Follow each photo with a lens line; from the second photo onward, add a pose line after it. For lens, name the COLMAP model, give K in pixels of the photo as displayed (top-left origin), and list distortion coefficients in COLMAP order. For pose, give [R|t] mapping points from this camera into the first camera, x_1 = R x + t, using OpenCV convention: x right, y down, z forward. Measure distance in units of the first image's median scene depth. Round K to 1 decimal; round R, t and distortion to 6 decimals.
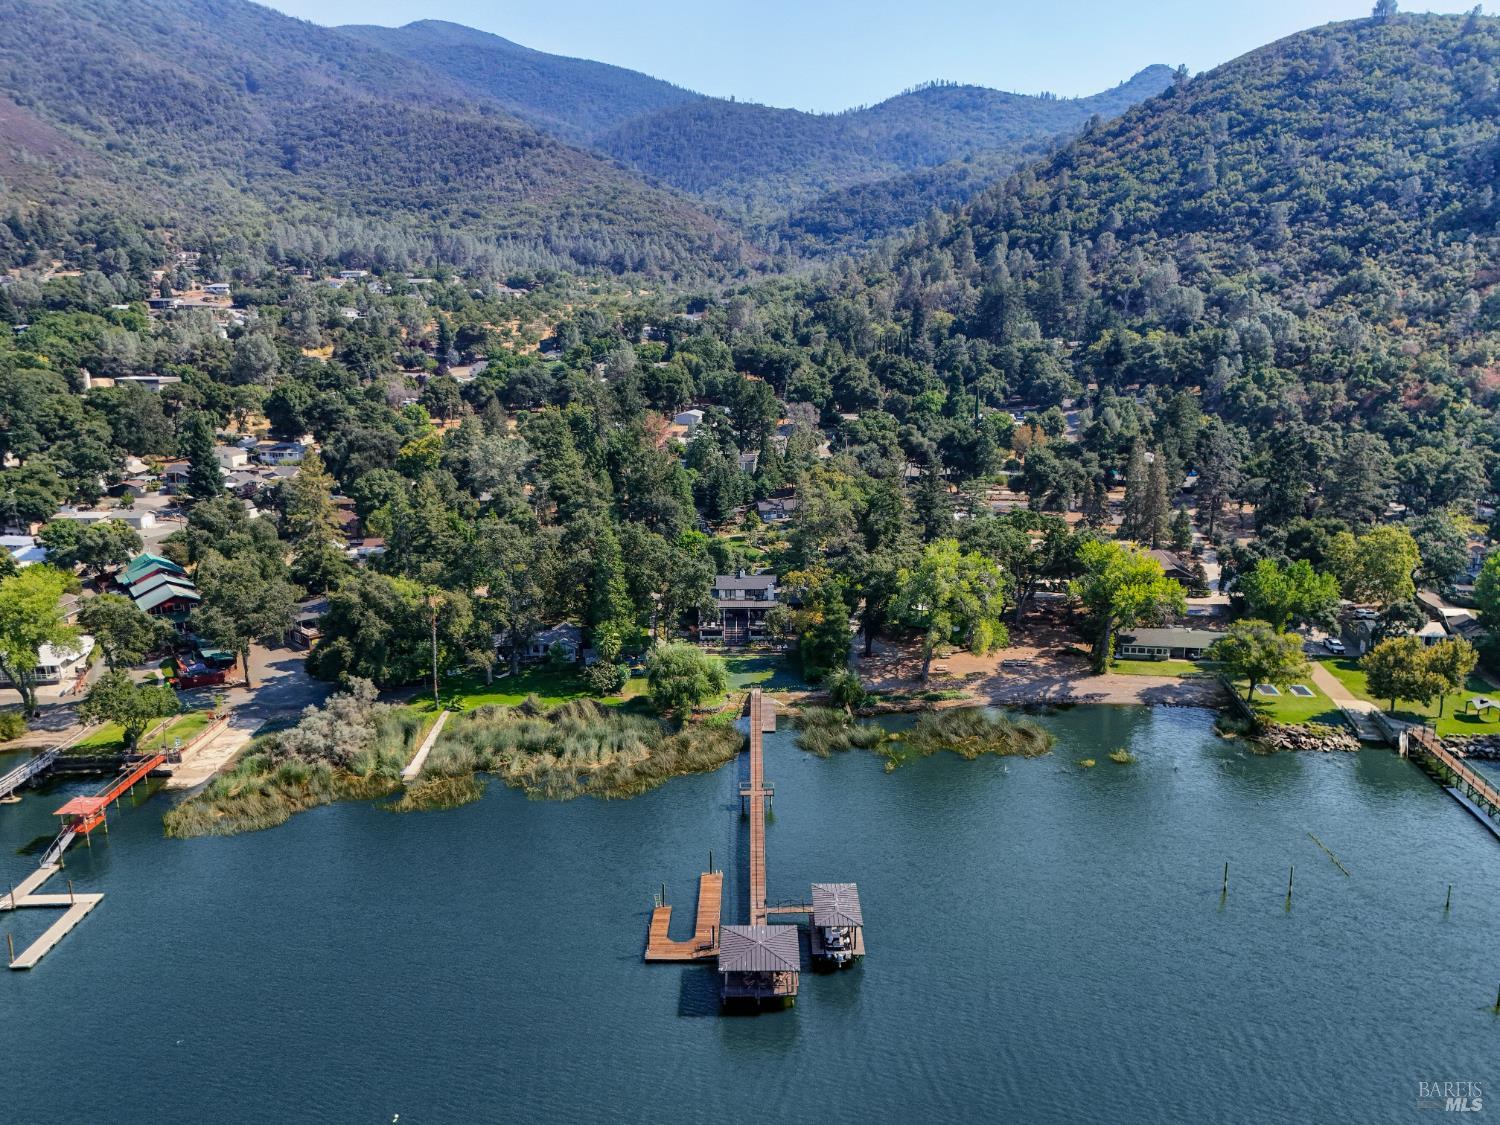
lens RADIAL K [[1113.3, 0, 749.3], [0, 1113.3, 565.0], [0, 0, 1]] dist [0.060836, -0.051765]
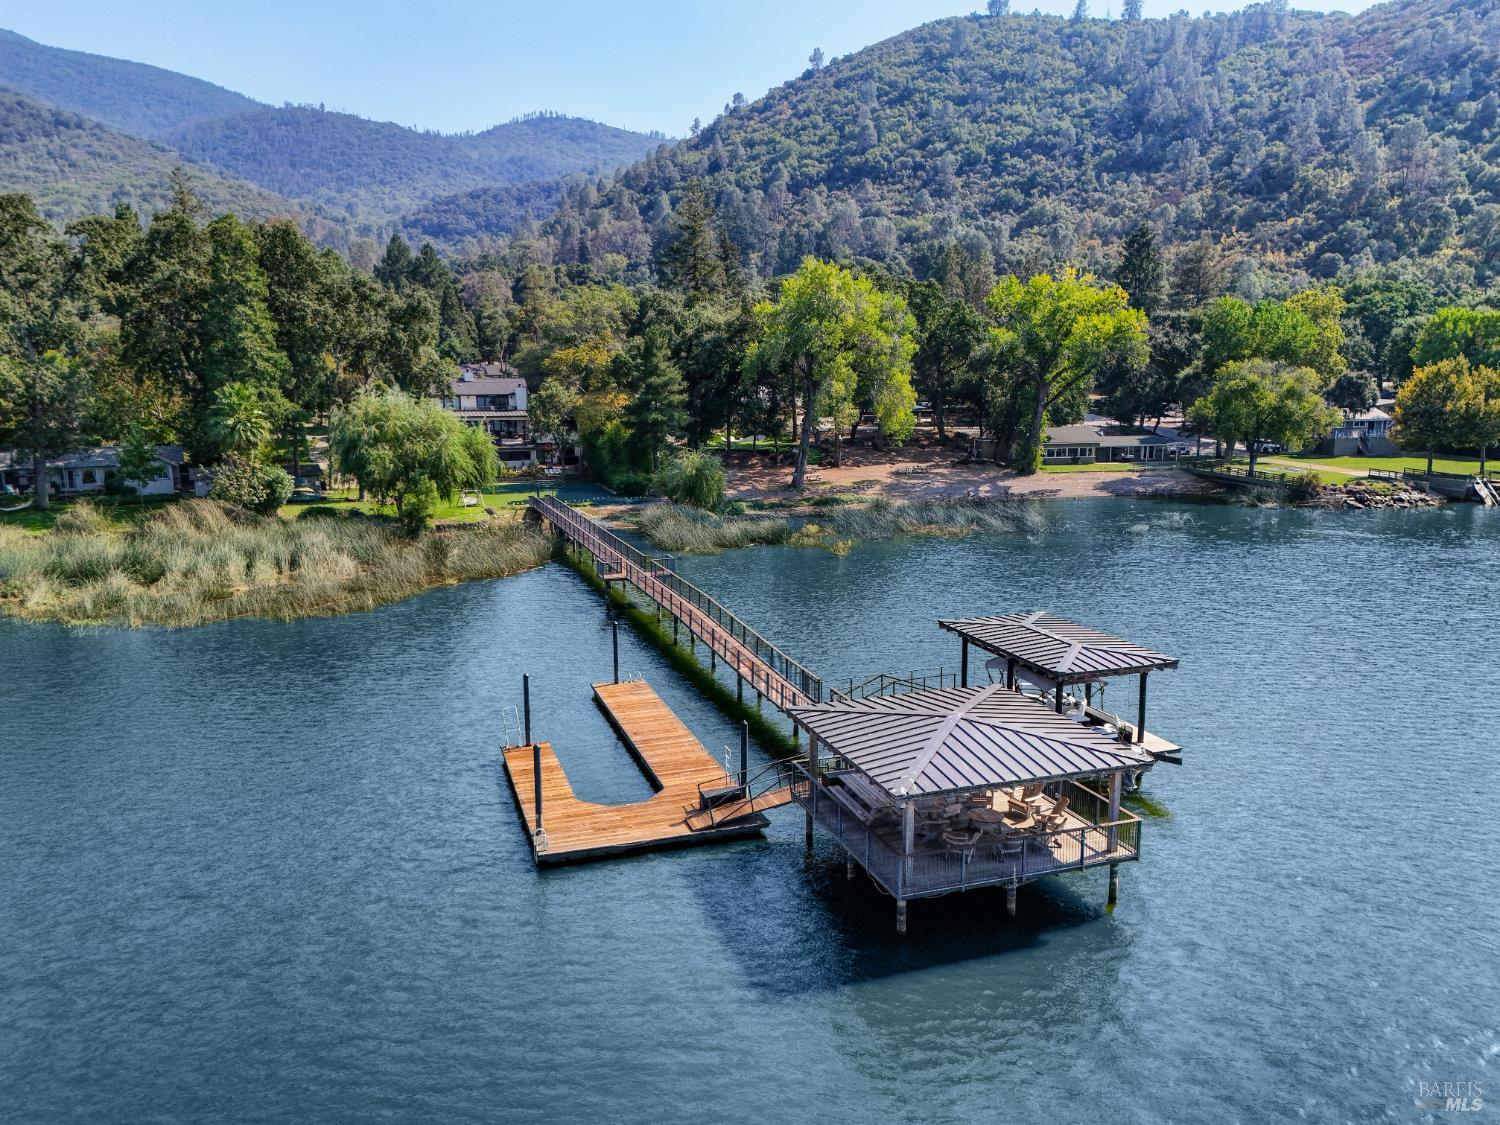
lens RADIAL K [[1113.3, 0, 752.4], [0, 1113.3, 574.7], [0, 0, 1]] dist [0.060836, -0.051765]
pose [[0.942633, -0.058496, 0.328667, -0.029729], [0.074332, 0.996590, -0.035817, 0.066582], [-0.325451, 0.058193, 0.943766, 0.160134]]
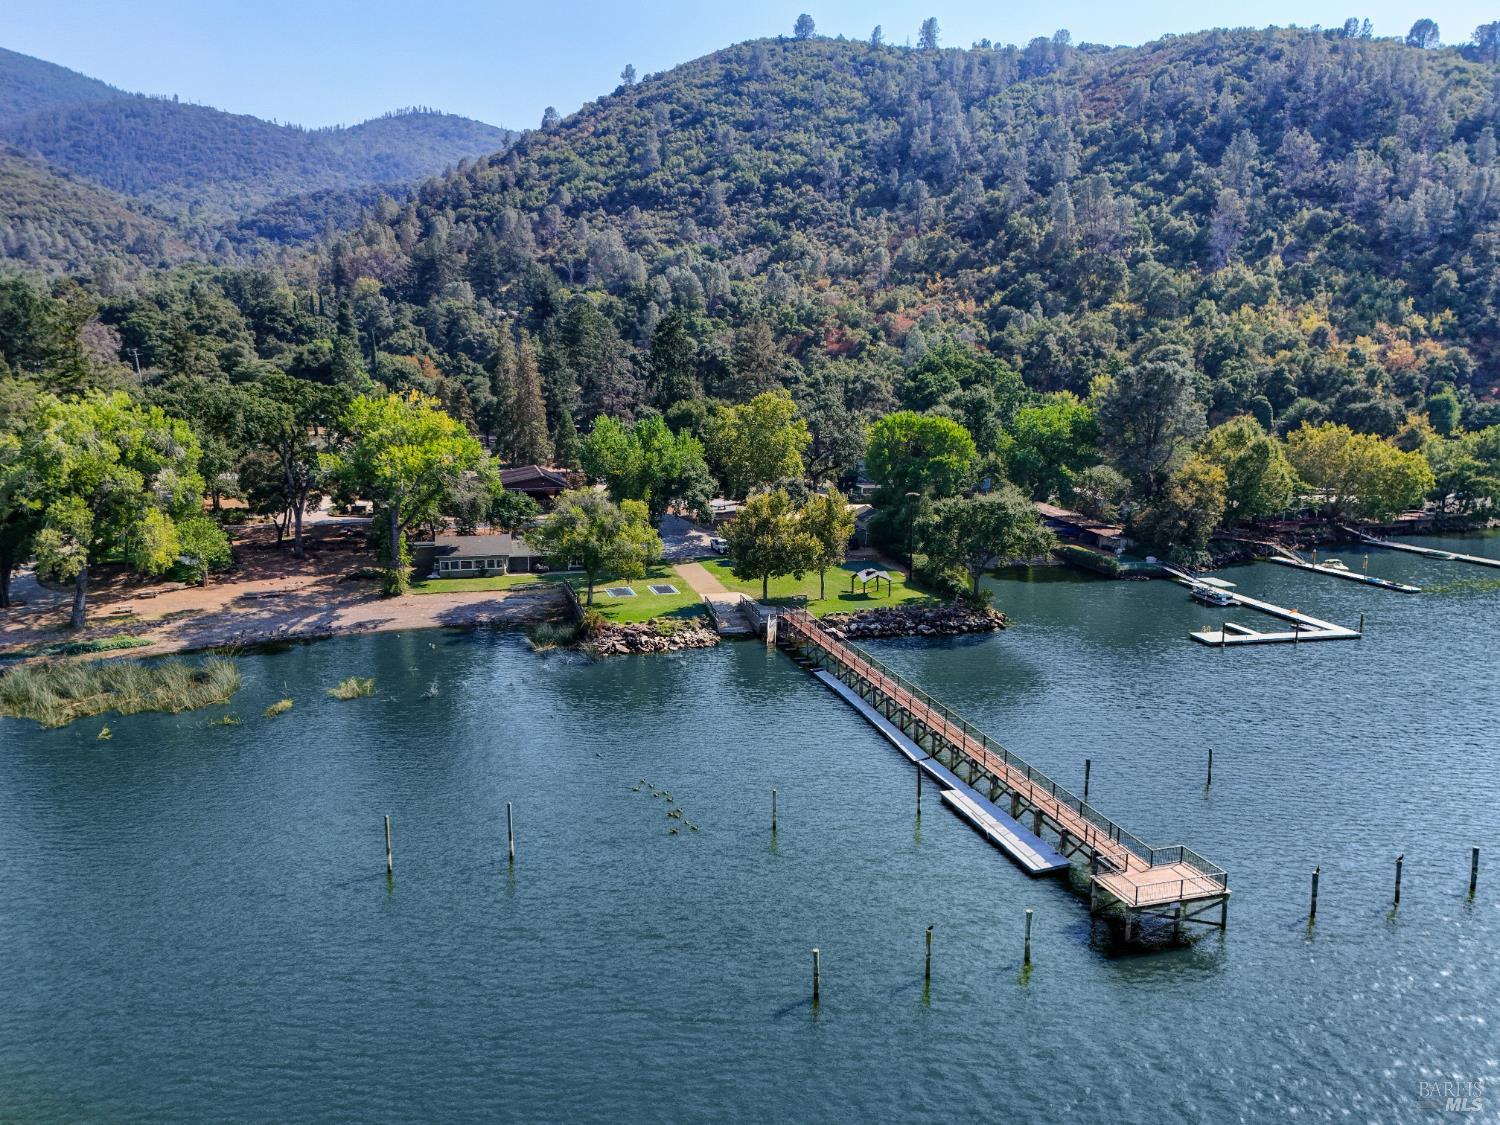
lens RADIAL K [[1113.3, 0, 754.1], [0, 1113.3, 560.2], [0, 0, 1]] dist [0.060836, -0.051765]
pose [[0.917134, -0.061323, 0.393833, 0.096906], [0.082207, 0.995952, -0.036360, 0.045913], [-0.390009, 0.065722, 0.918462, 0.116503]]
